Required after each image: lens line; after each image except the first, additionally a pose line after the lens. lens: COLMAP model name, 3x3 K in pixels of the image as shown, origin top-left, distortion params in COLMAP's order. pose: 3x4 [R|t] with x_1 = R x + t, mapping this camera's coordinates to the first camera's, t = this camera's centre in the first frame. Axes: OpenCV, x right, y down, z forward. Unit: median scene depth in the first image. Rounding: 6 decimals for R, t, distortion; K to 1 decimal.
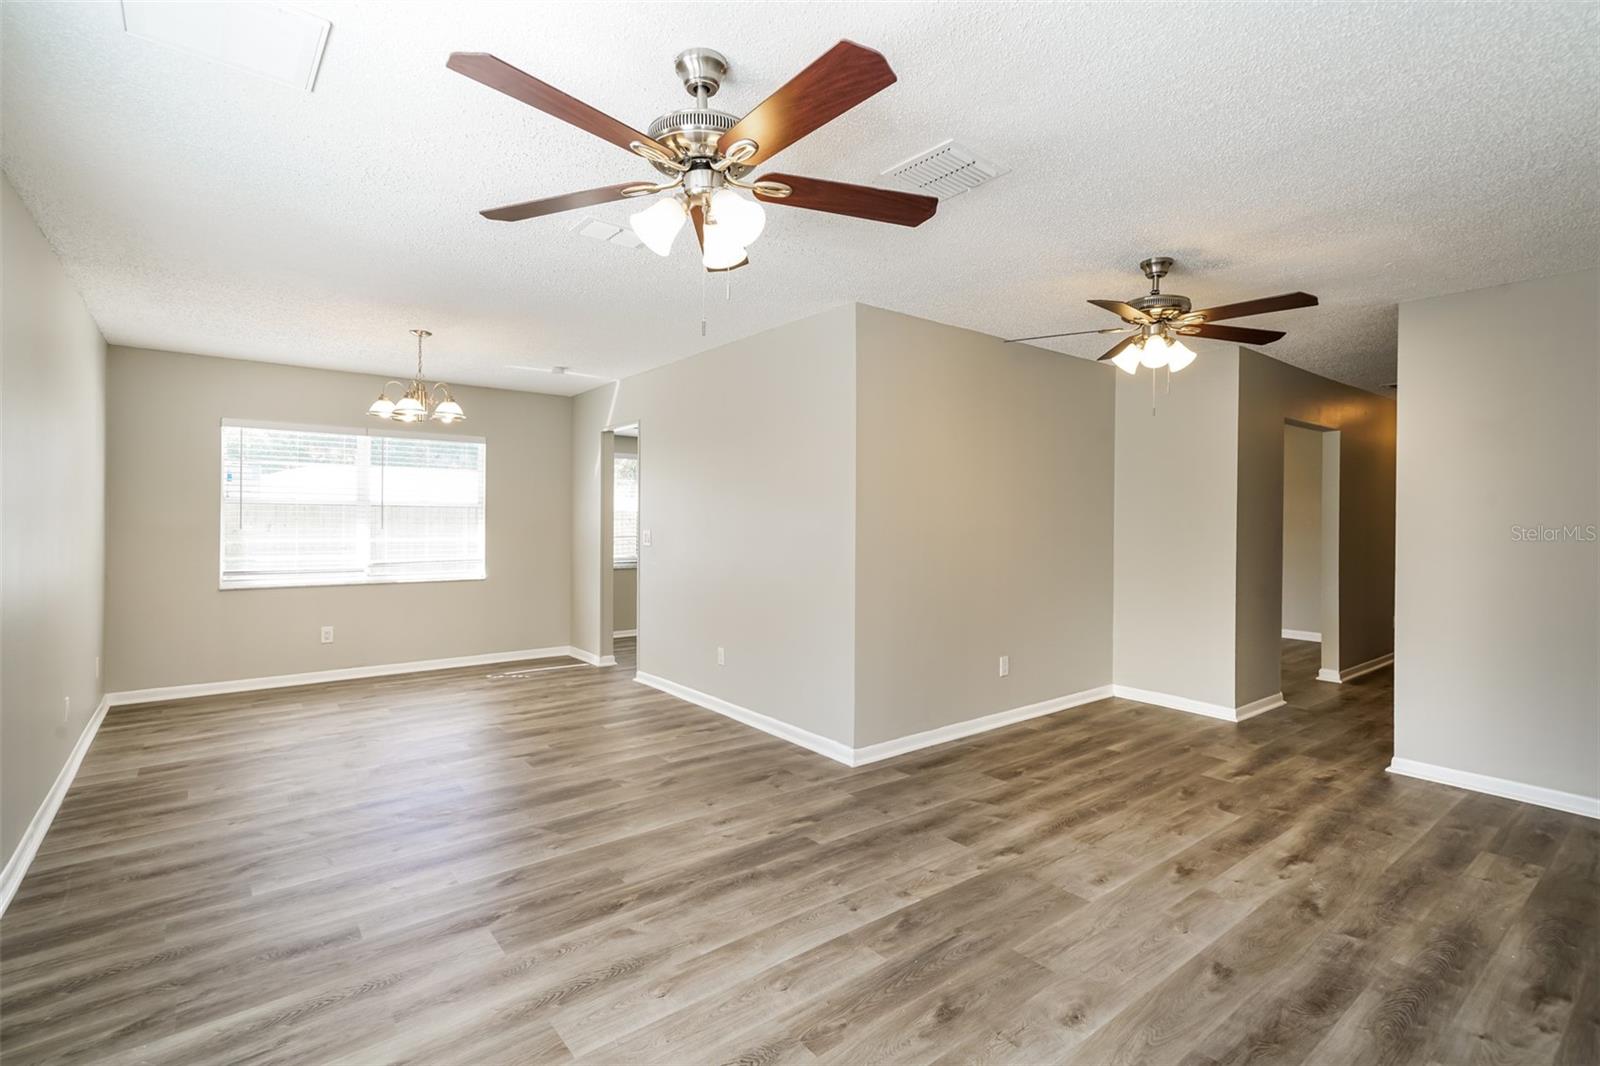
lens RADIAL K [[747.5, 0, 805.3], [0, 747.5, 525.5], [0, 0, 1]] dist [0.014060, 0.000782]
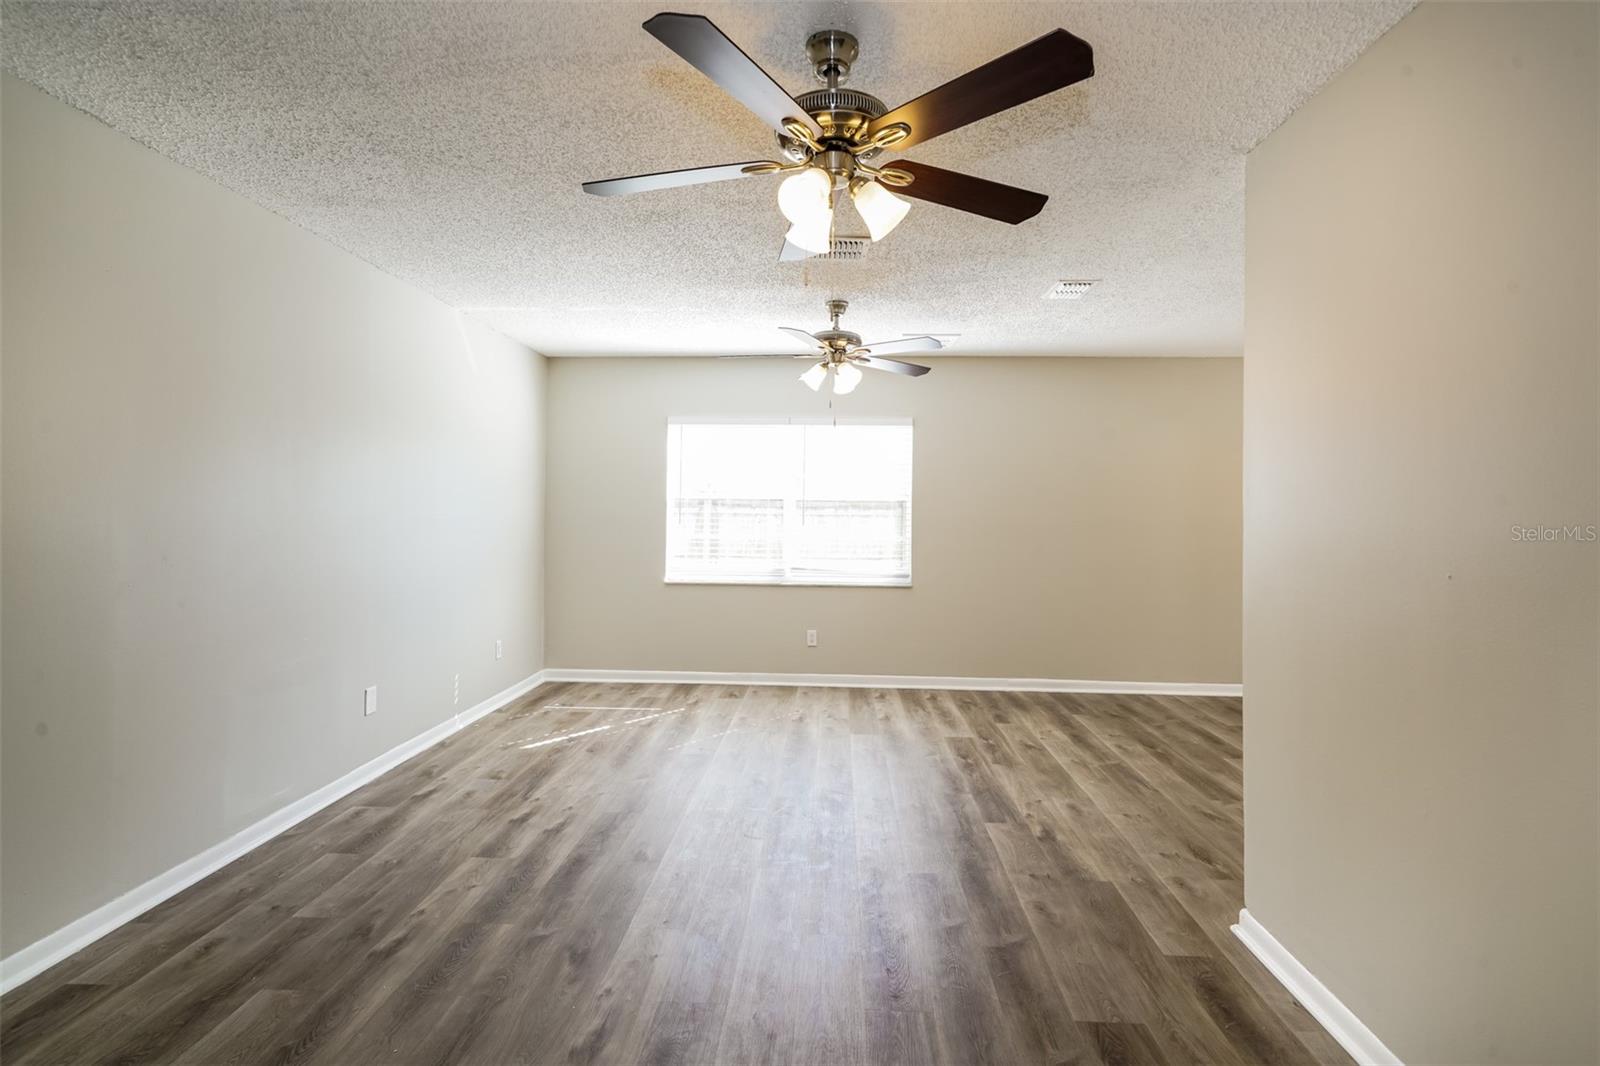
lens RADIAL K [[747.5, 0, 805.3], [0, 747.5, 525.5], [0, 0, 1]] dist [0.014060, 0.000782]
pose [[-0.653021, 0.000426, -0.757340, 0.572609], [-0.022738, 0.999538, 0.020168, -0.002705], [0.756999, 0.030390, -0.652709, 0.868314]]
